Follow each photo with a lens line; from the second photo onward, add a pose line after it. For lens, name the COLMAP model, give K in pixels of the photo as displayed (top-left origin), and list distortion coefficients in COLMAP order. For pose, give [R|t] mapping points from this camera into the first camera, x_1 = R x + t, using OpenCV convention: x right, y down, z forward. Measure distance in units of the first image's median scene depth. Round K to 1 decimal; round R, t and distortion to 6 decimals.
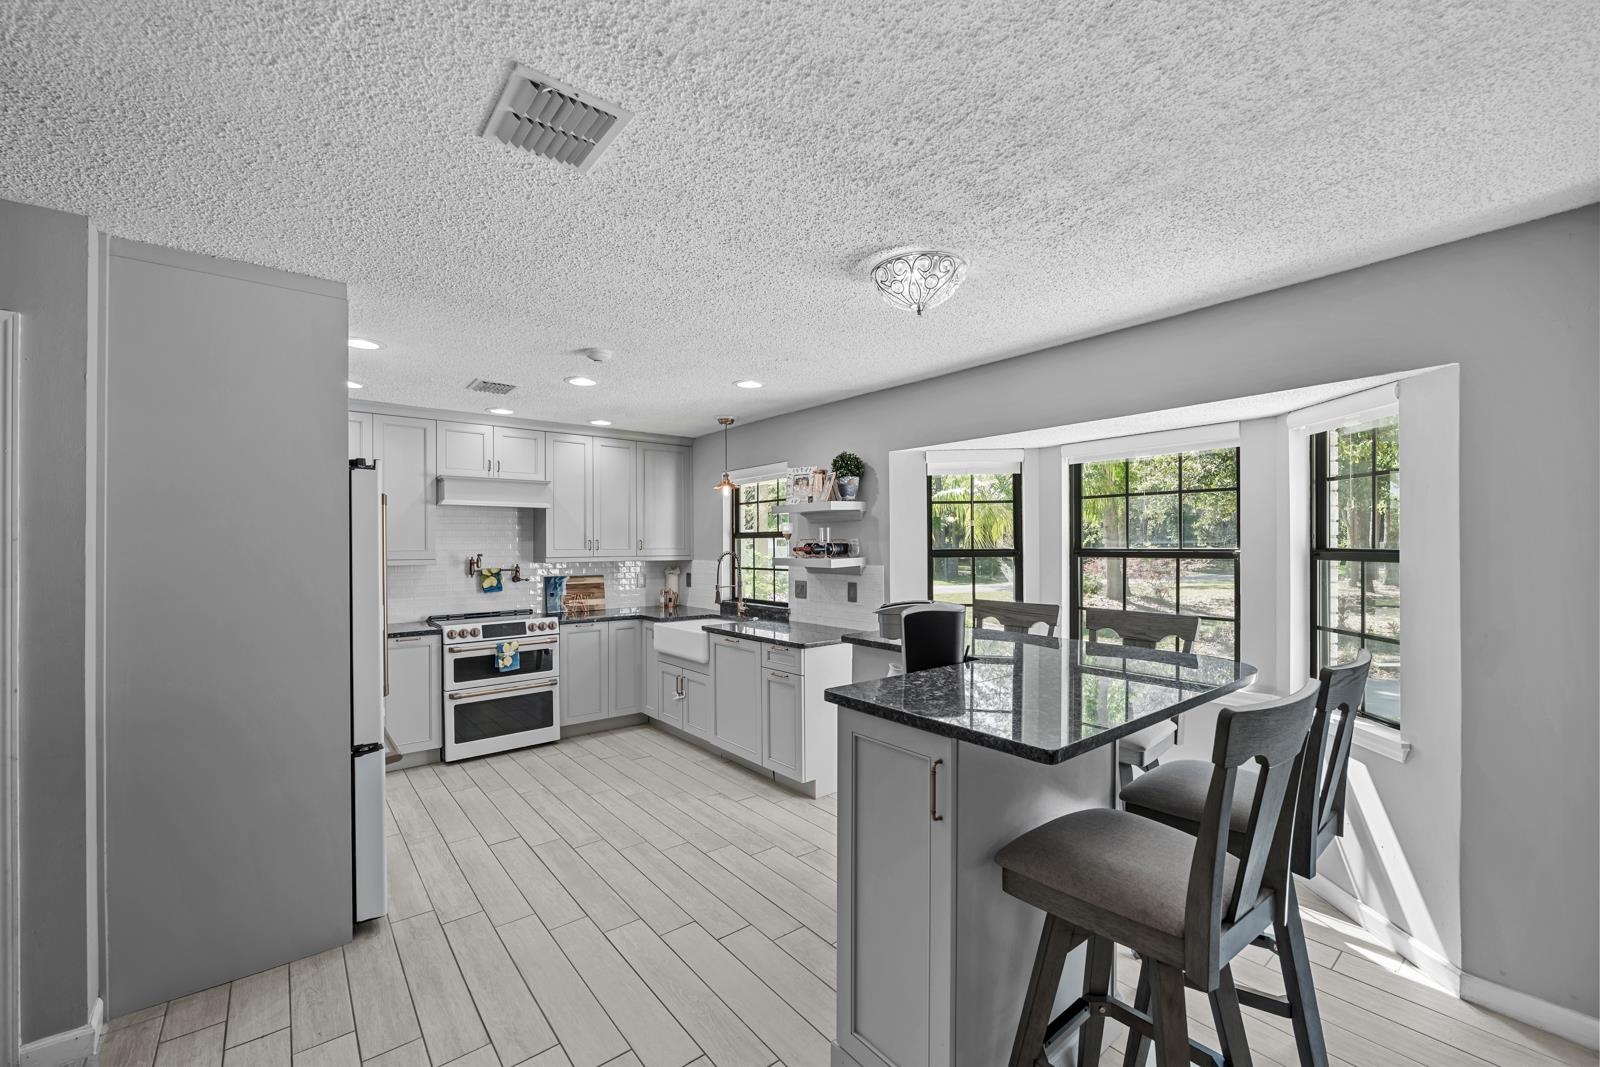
lens RADIAL K [[664.4, 0, 772.3], [0, 664.4, 543.1], [0, 0, 1]] dist [-0.001242, -0.000037]
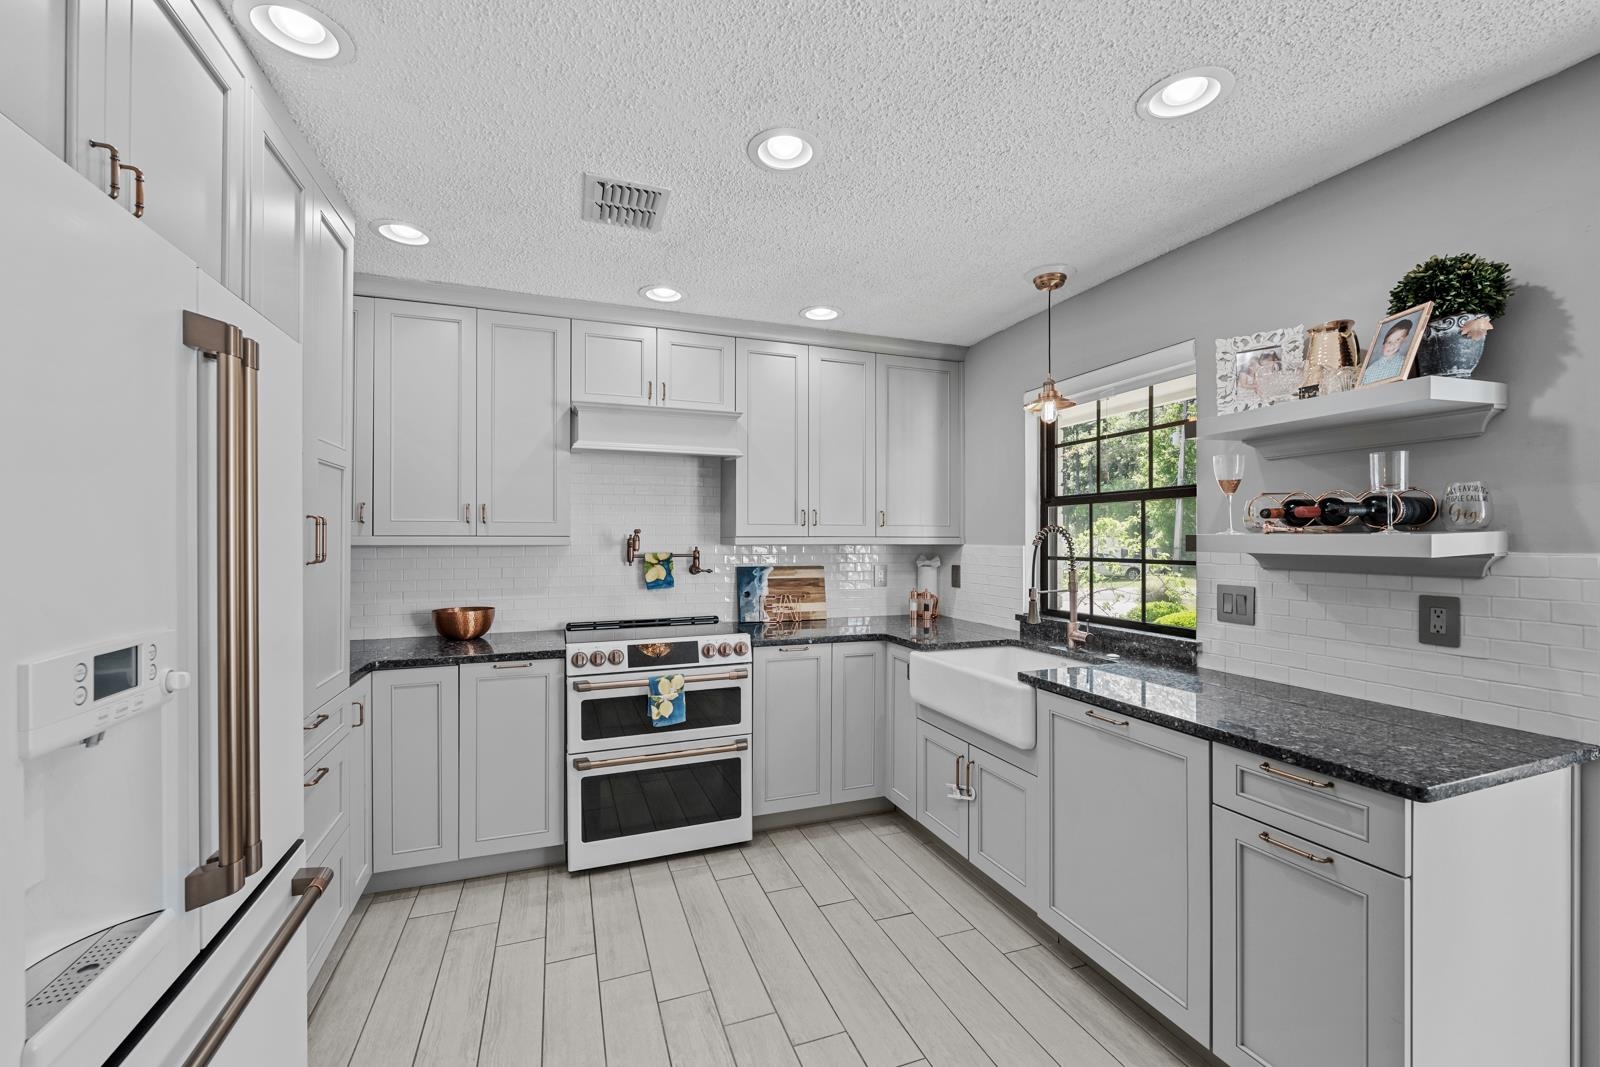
lens RADIAL K [[636.7, 0, 790.7], [0, 636.7, 545.1], [0, 0, 1]] dist [0.000069, 0.000028]
pose [[0.955914, 0.008900, -0.293510, -0.120733], [-0.005206, 0.999897, 0.013366, 0.023040], [0.293599, -0.011249, 0.955862, 0.465952]]
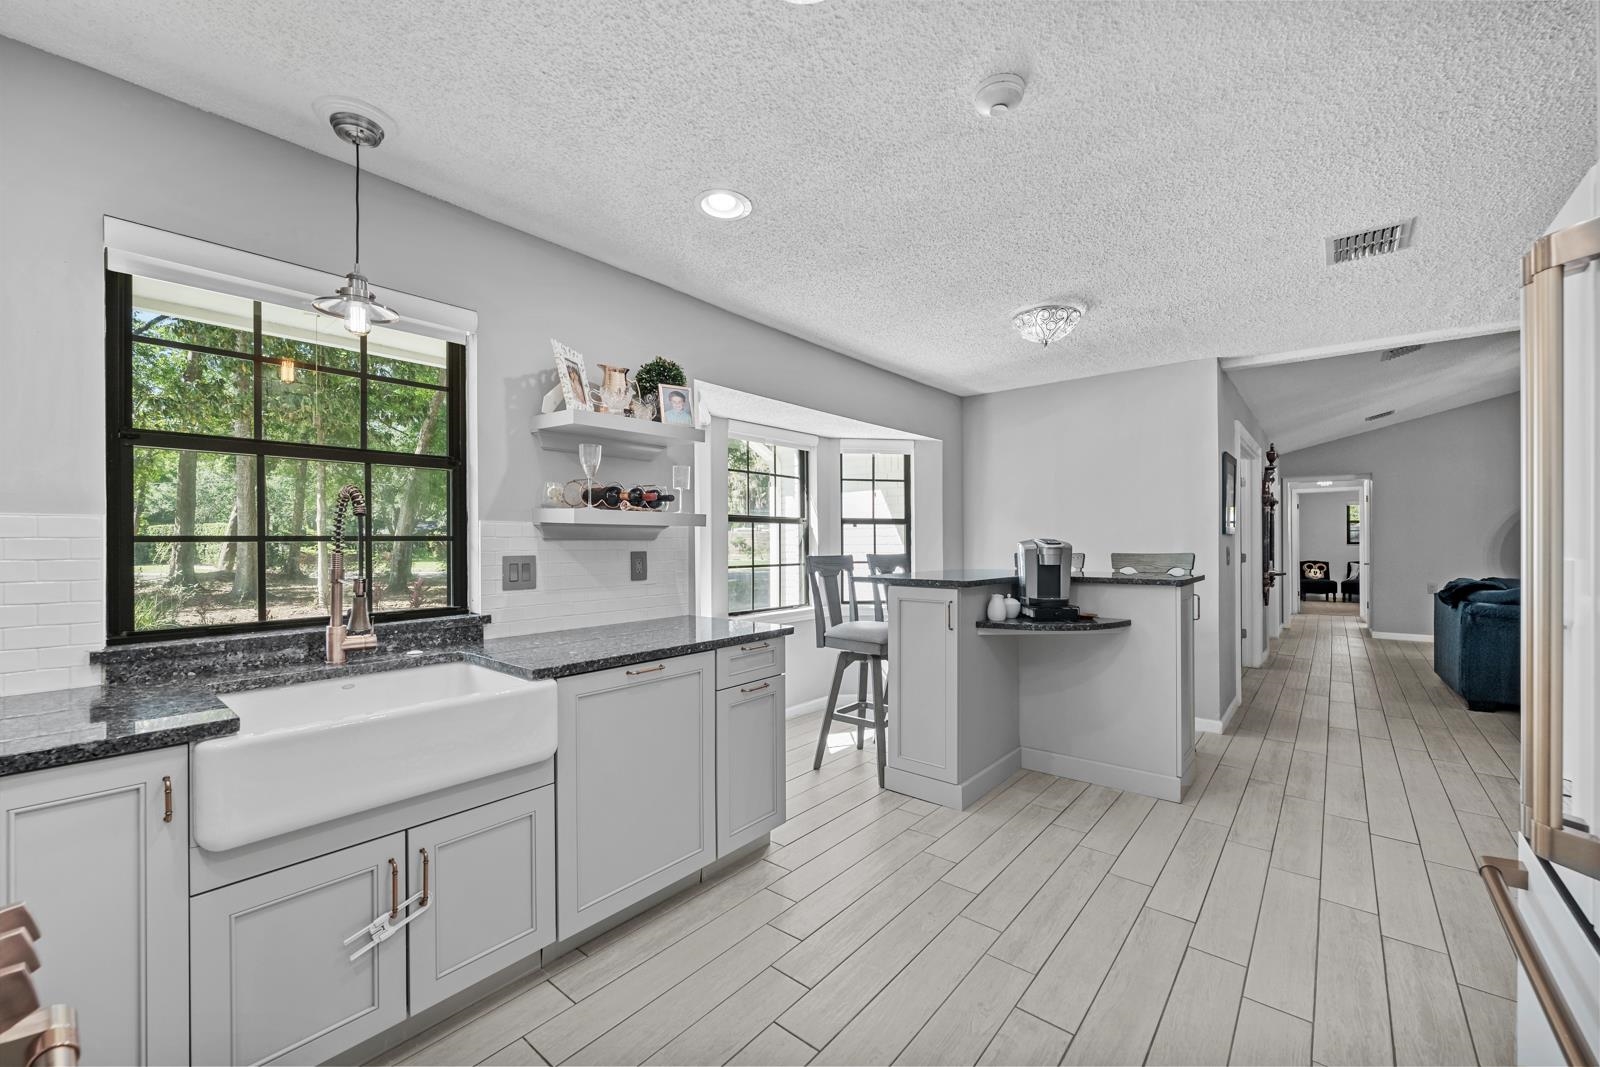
lens RADIAL K [[637.8, 0, 836.9], [0, 637.8, 535.1], [0, 0, 1]] dist [-0.000085, -0.000014]
pose [[-0.259417, 0.010140, 0.965712, -0.486985], [-0.000008, 0.999945, -0.010502, 0.043985], [-0.965765, -0.002732, -0.259403, 0.860085]]
